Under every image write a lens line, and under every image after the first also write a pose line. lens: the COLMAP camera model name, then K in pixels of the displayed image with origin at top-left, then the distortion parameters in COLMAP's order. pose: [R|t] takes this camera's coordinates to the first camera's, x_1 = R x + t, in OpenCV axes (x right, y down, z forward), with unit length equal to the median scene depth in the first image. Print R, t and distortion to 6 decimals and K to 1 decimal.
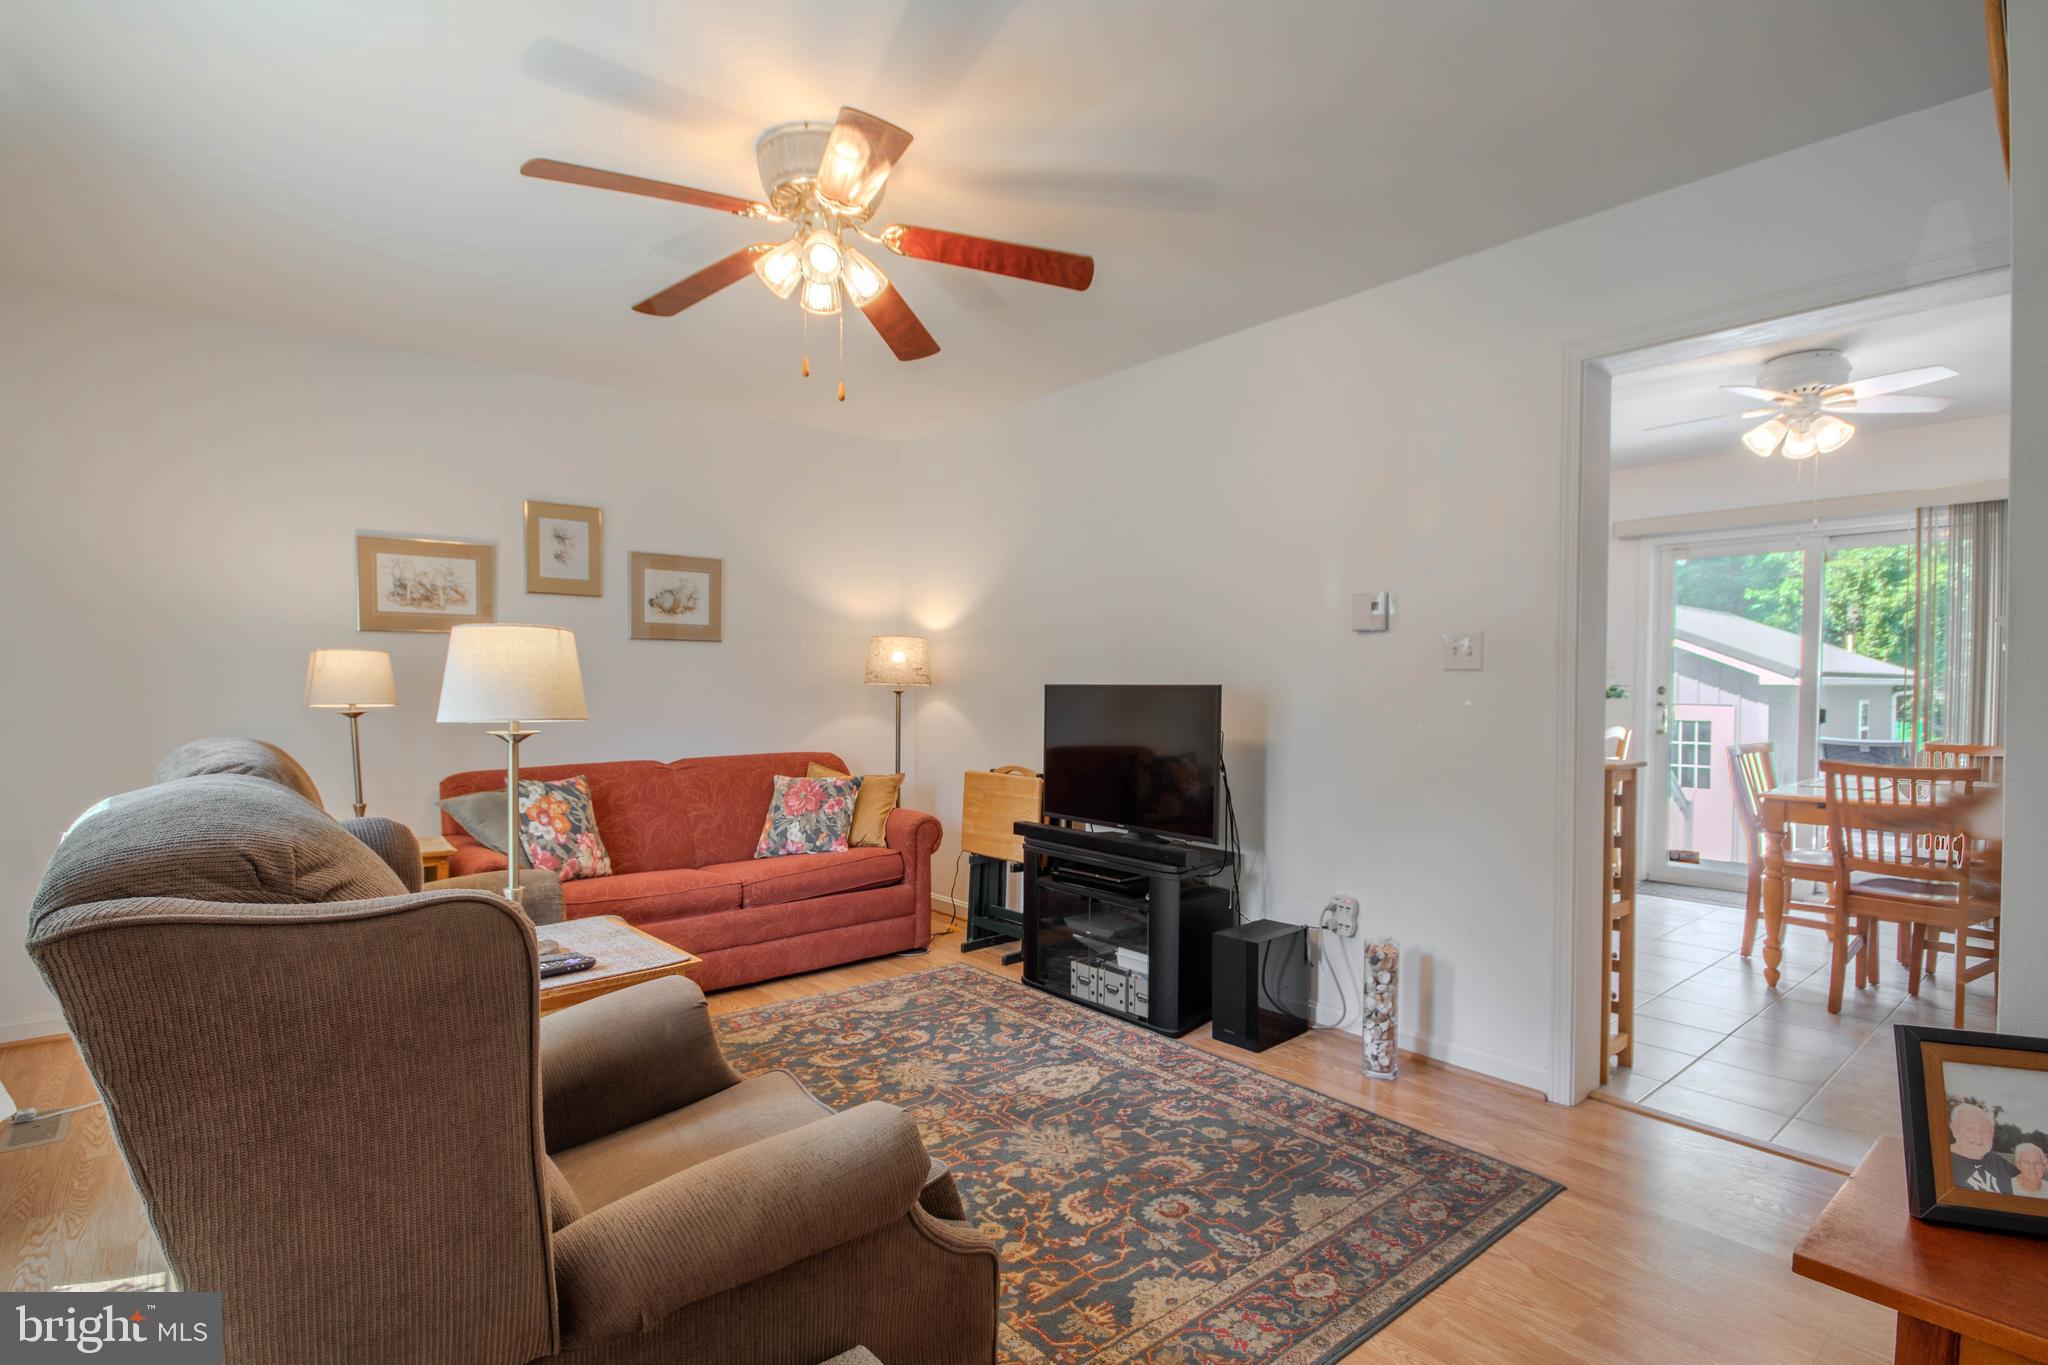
lens RADIAL K [[1022.6, 0, 1021.2], [0, 1022.6, 702.0], [0, 0, 1]] dist [0.000933, 0.000189]
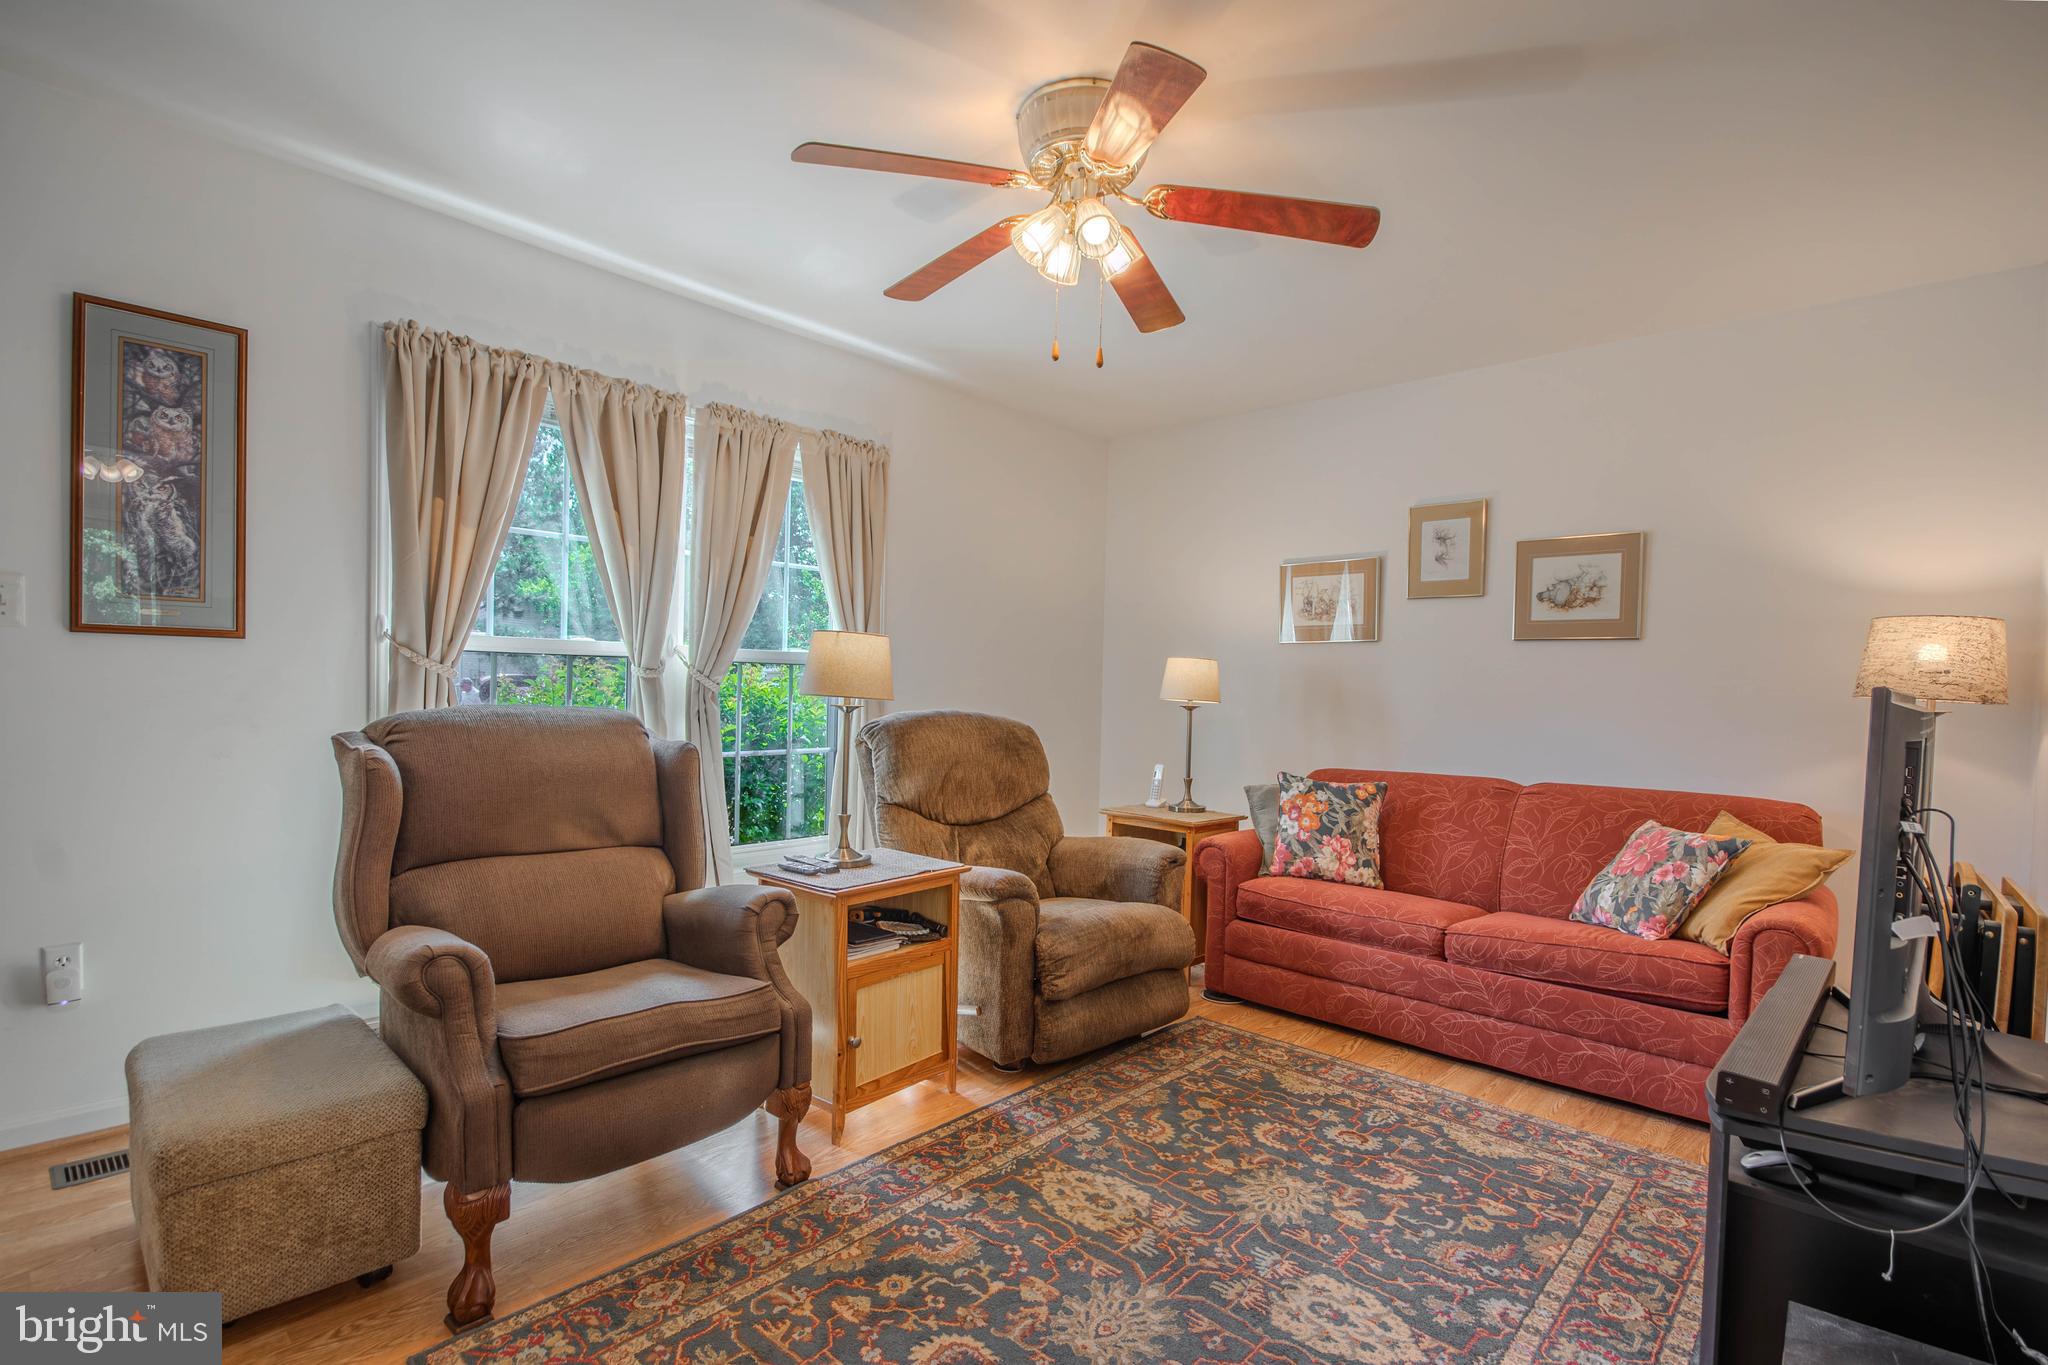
lens RADIAL K [[963.5, 0, 1020.4], [0, 963.5, 705.8], [0, 0, 1]] dist [0.001169, -0.000973]
pose [[0.118054, 0.022595, -0.992750, 0.516933], [-0.042695, 0.998932, 0.017659, -0.002851], [0.992089, 0.040301, 0.118892, 0.637515]]
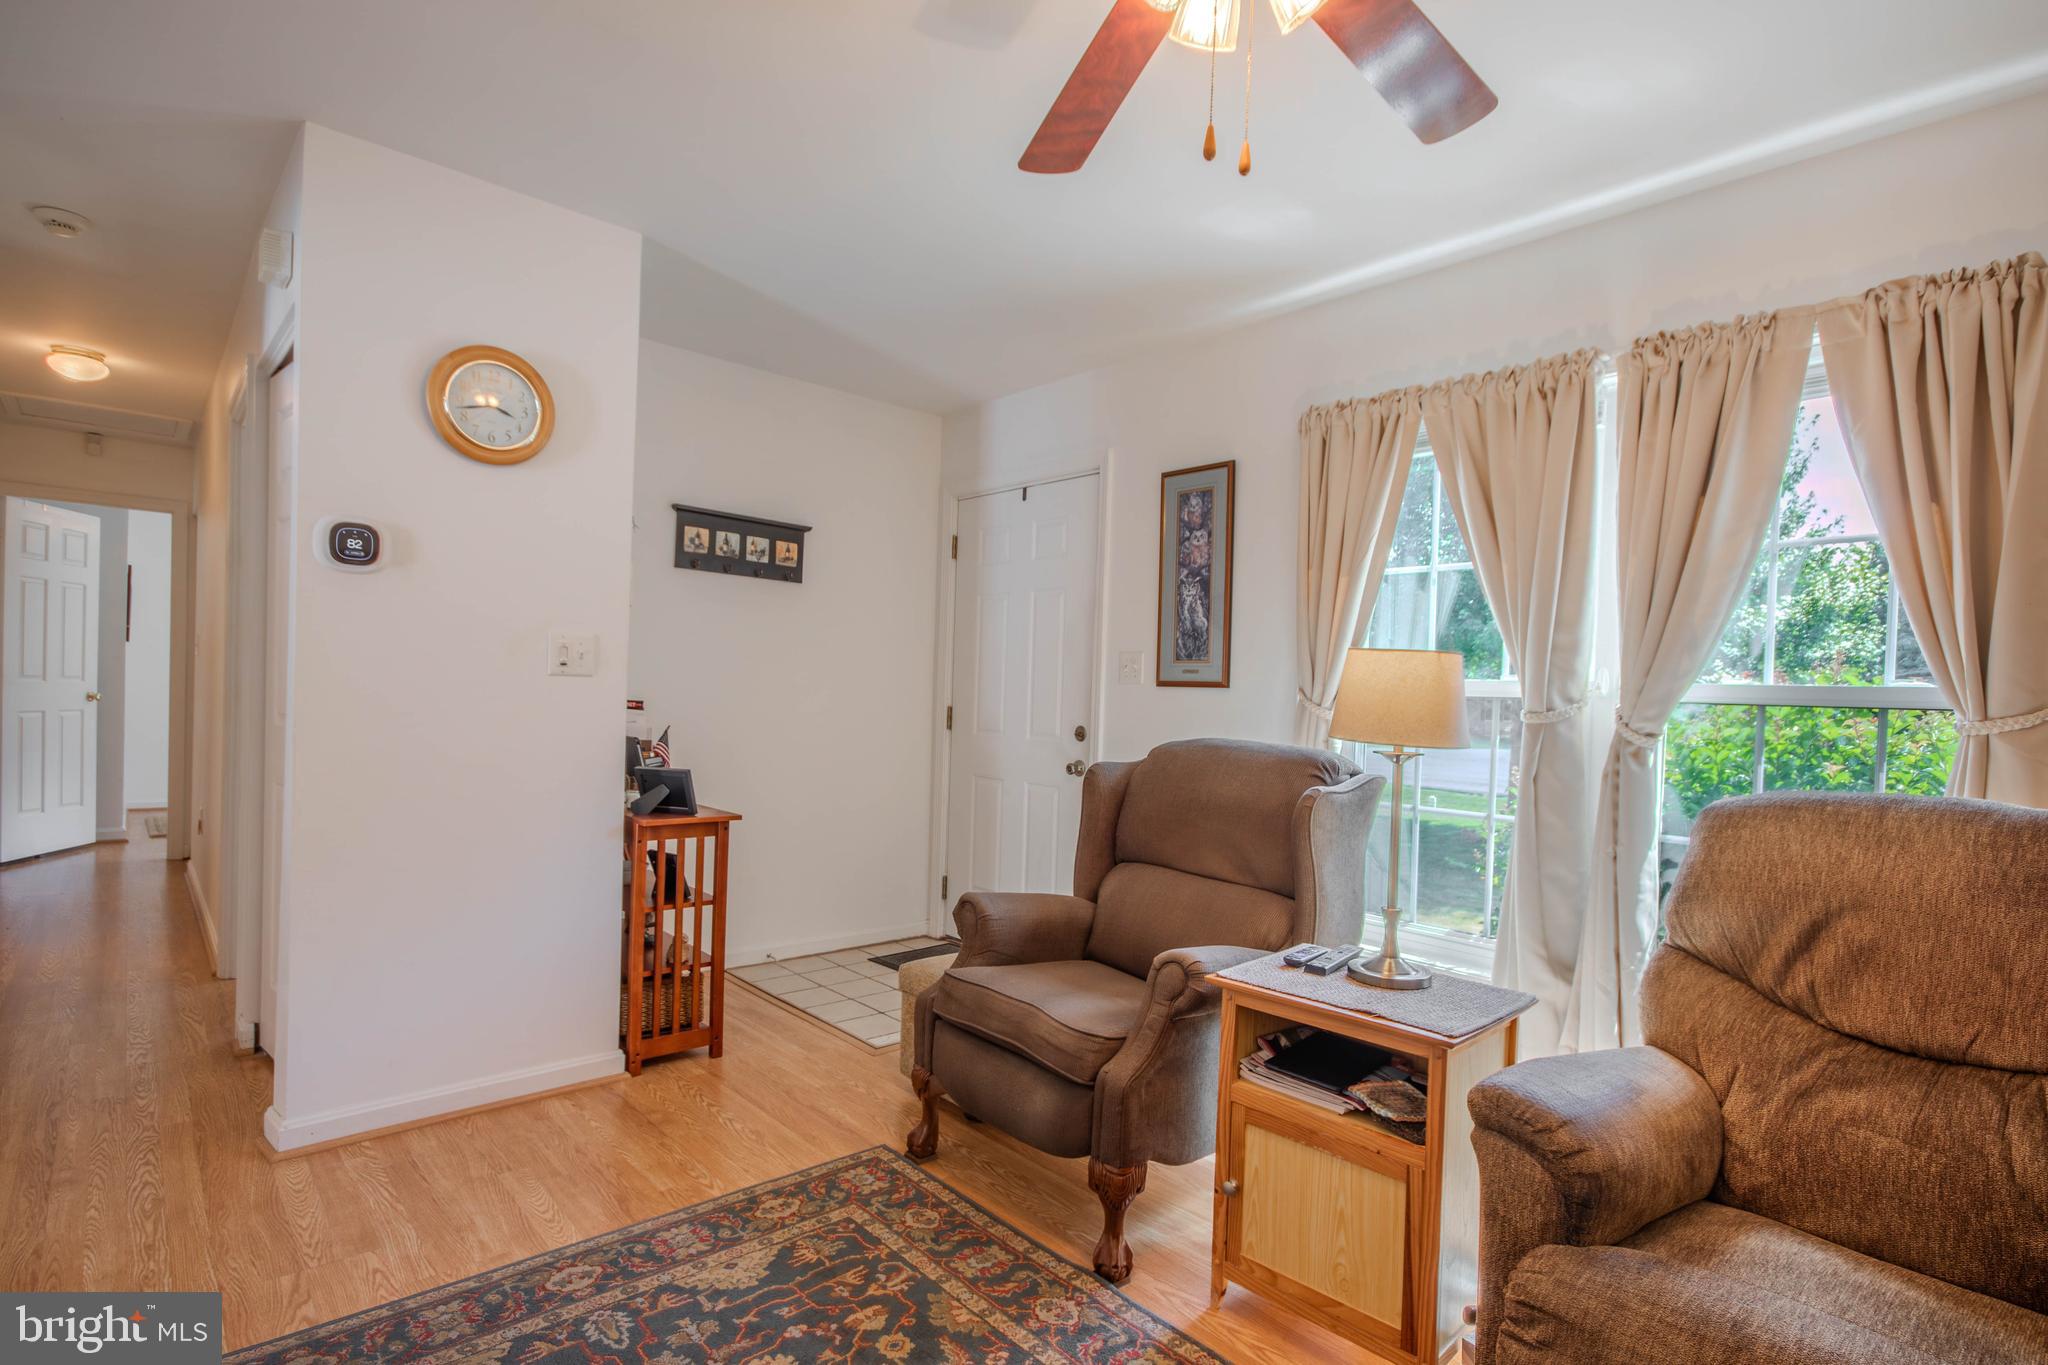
lens RADIAL K [[979.2, 0, 1026.3], [0, 979.2, 705.0], [0, 0, 1]] dist [0.009342, -0.010056]
pose [[-0.998397, -0.040382, -0.039669, -0.053218], [-0.041488, 0.998761, 0.027465, -0.017121], [0.038511, 0.029067, -0.998835, 1.148725]]
